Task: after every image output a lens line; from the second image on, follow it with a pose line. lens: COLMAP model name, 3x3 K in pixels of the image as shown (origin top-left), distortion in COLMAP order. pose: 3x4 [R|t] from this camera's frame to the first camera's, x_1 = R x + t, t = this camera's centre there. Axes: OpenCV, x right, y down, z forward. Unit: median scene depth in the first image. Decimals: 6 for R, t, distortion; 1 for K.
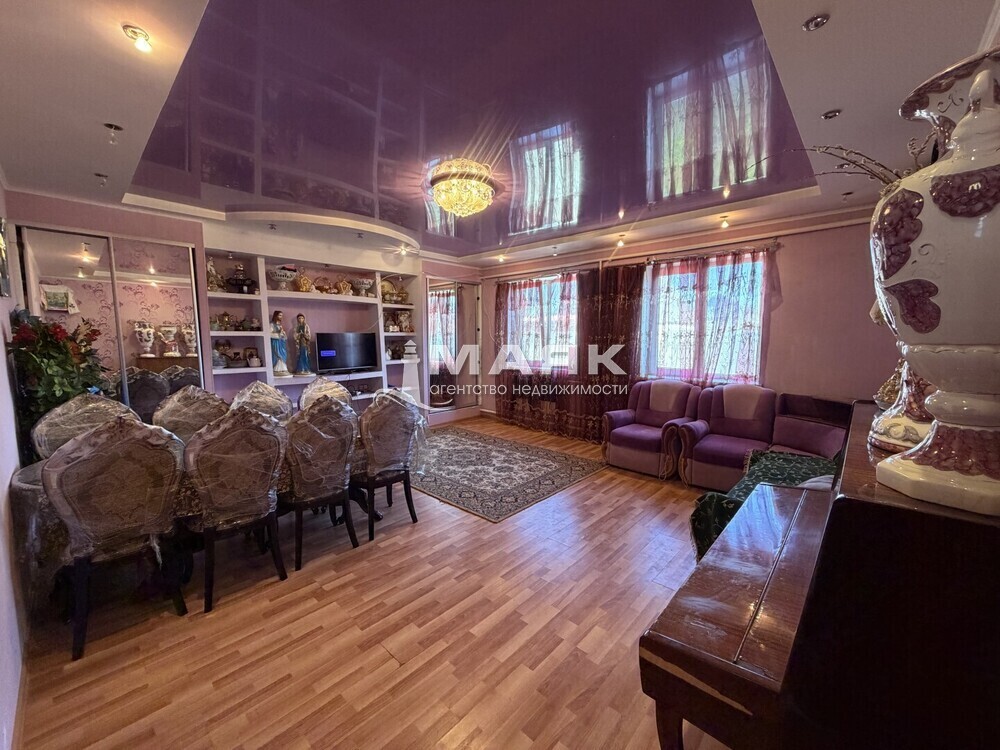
lens RADIAL K [[399.3, 0, 501.2], [0, 399.3, 375.4], [0, 0, 1]] dist [-0.001264, 0.000380]
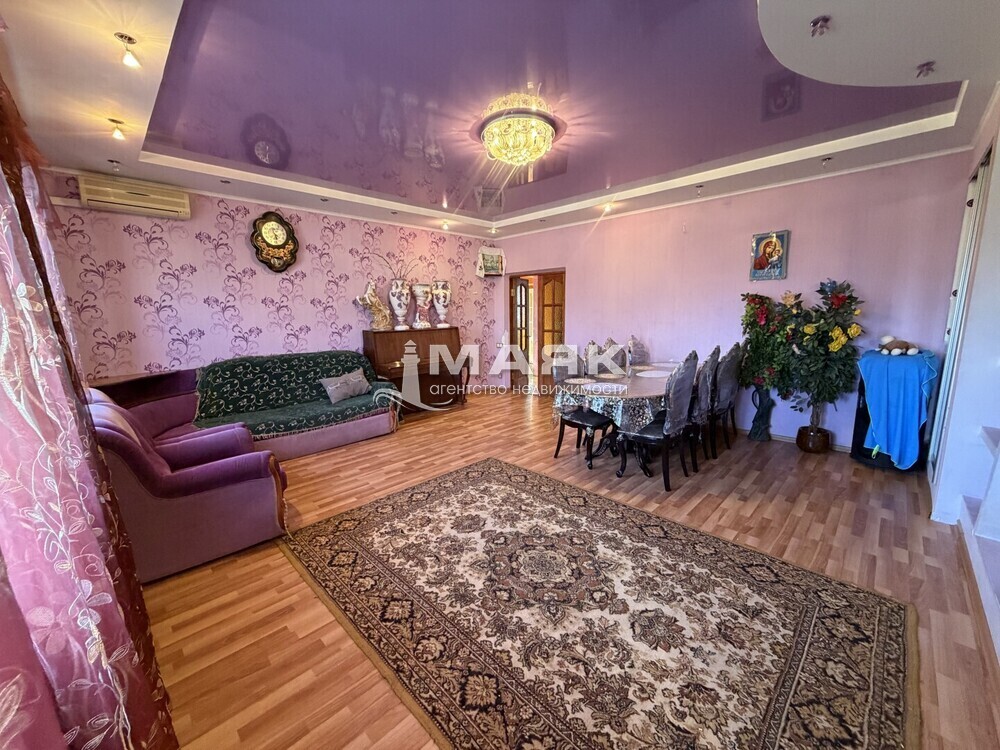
lens RADIAL K [[399.3, 0, 500.3], [0, 399.3, 375.9], [0, 0, 1]] dist [-0.001264, 0.000380]
pose [[-0.999234, 0.010038, 0.037813, -0.068916], [0.019433, 0.966203, 0.257048, -0.143933], [-0.033954, 0.257586, -0.965659, 1.562016]]
